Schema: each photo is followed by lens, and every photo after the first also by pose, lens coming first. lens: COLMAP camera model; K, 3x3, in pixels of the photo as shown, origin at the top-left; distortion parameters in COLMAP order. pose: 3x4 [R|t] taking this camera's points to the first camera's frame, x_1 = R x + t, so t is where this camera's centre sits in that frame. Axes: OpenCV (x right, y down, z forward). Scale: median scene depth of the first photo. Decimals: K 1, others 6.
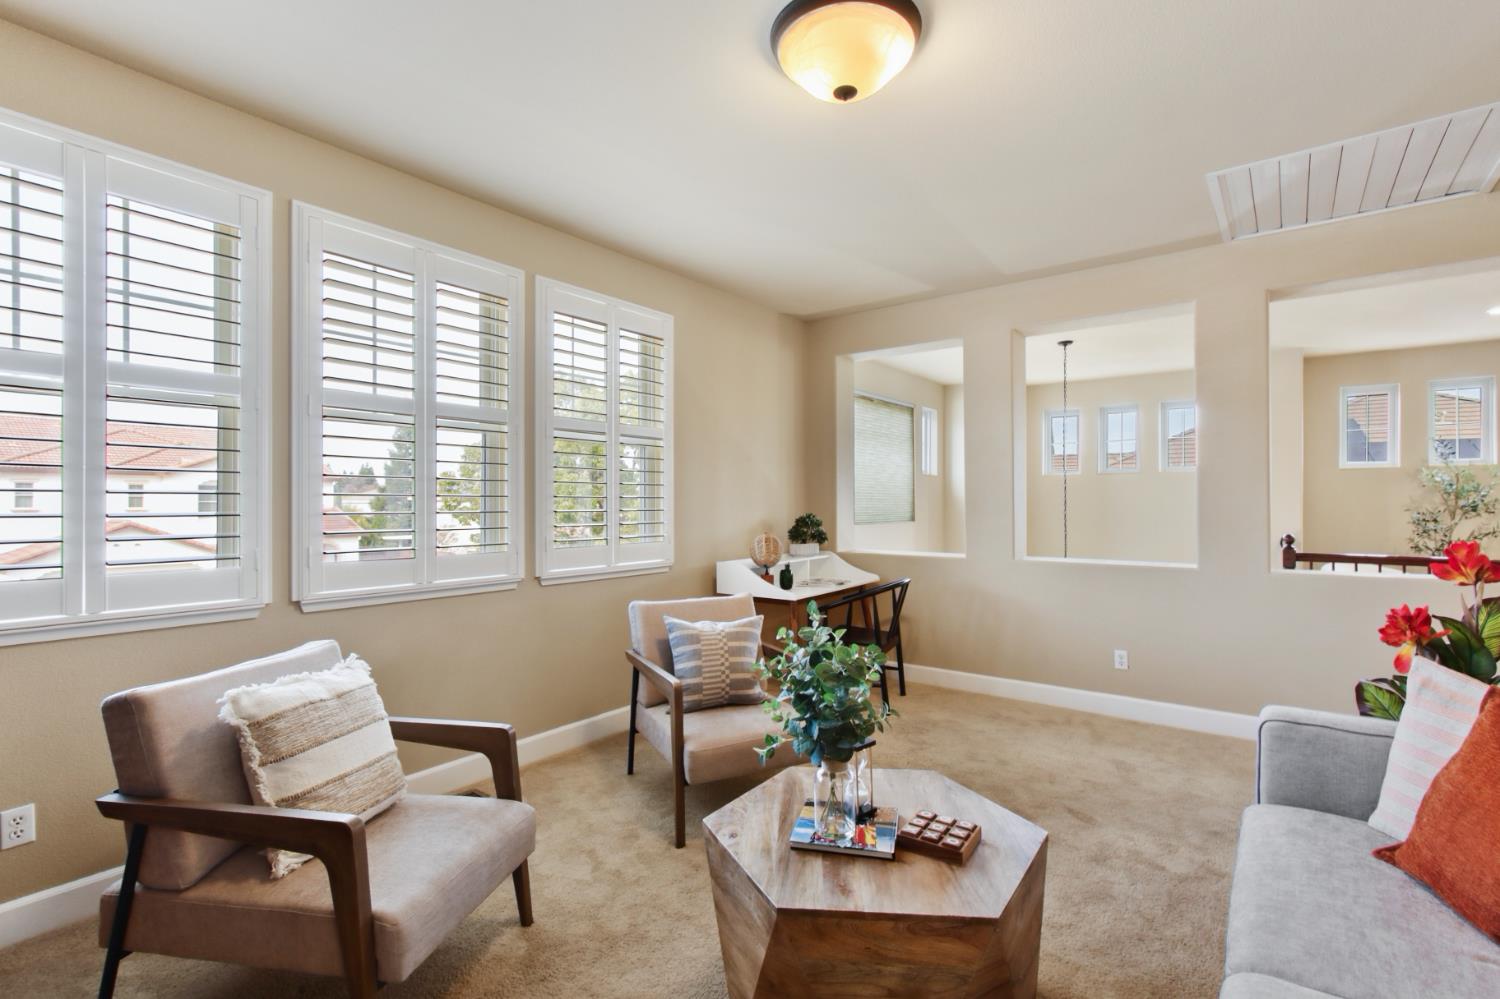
lens RADIAL K [[692.3, 0, 764.4], [0, 692.3, 497.6], [0, 0, 1]] dist [-0.003995, 0.003899]
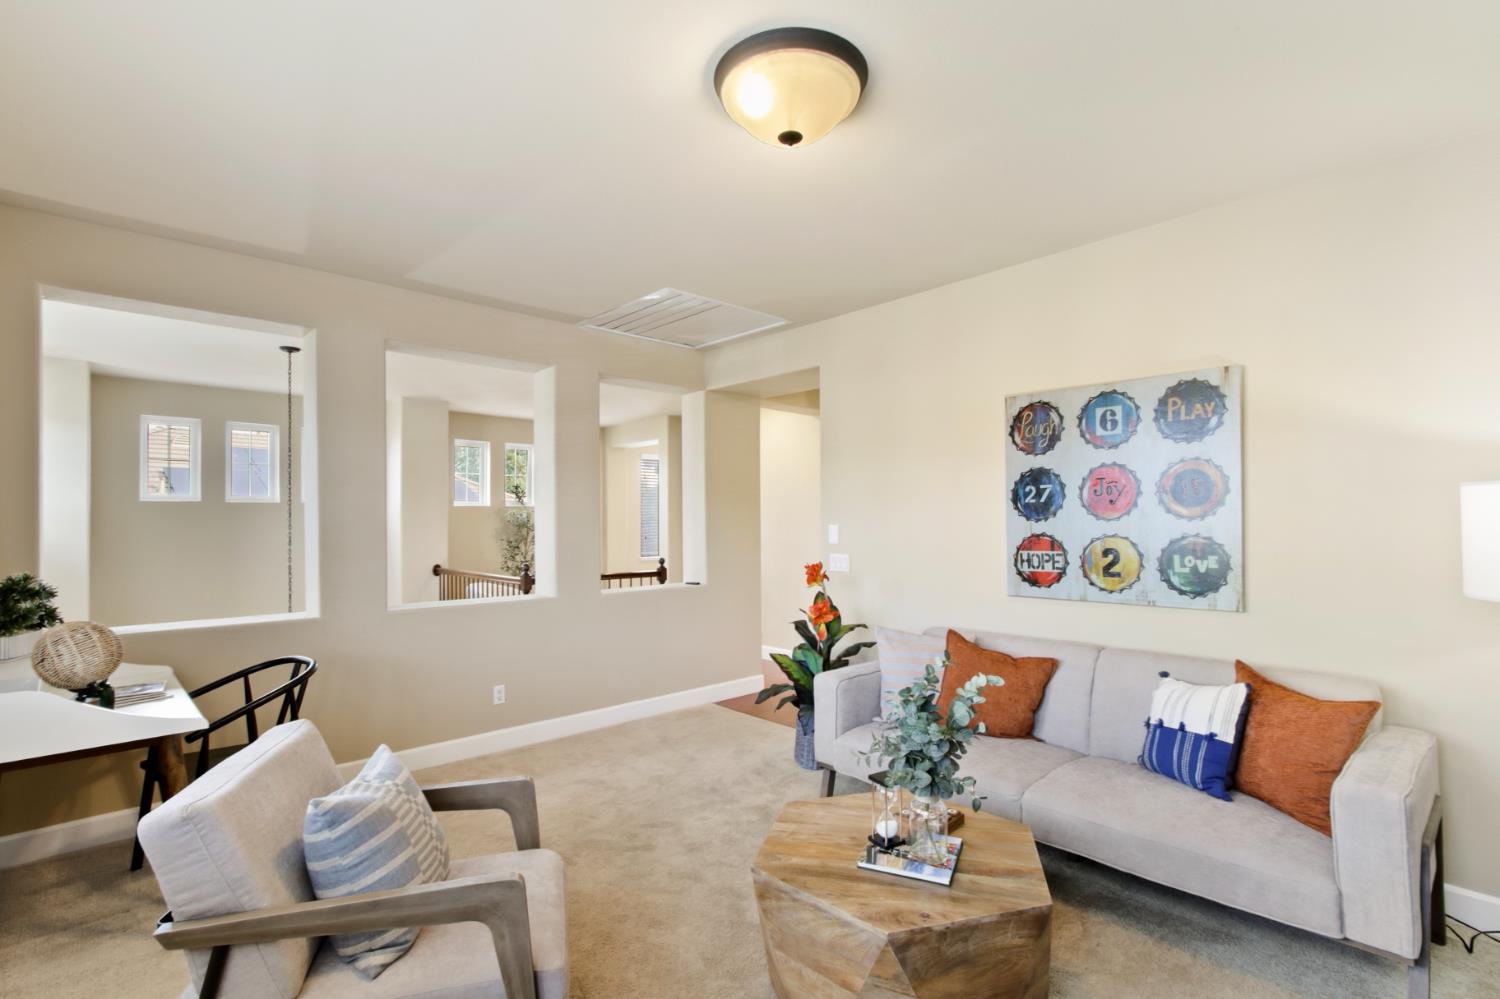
lens RADIAL K [[692.3, 0, 753.3], [0, 692.3, 506.6], [0, 0, 1]] dist [-0.003995, 0.003899]
pose [[0.171175, 0.028636, 0.984824, -0.517391], [-0.001774, 0.999585, -0.028757, -0.016927], [-0.985239, 0.003175, 0.171154, 0.542059]]
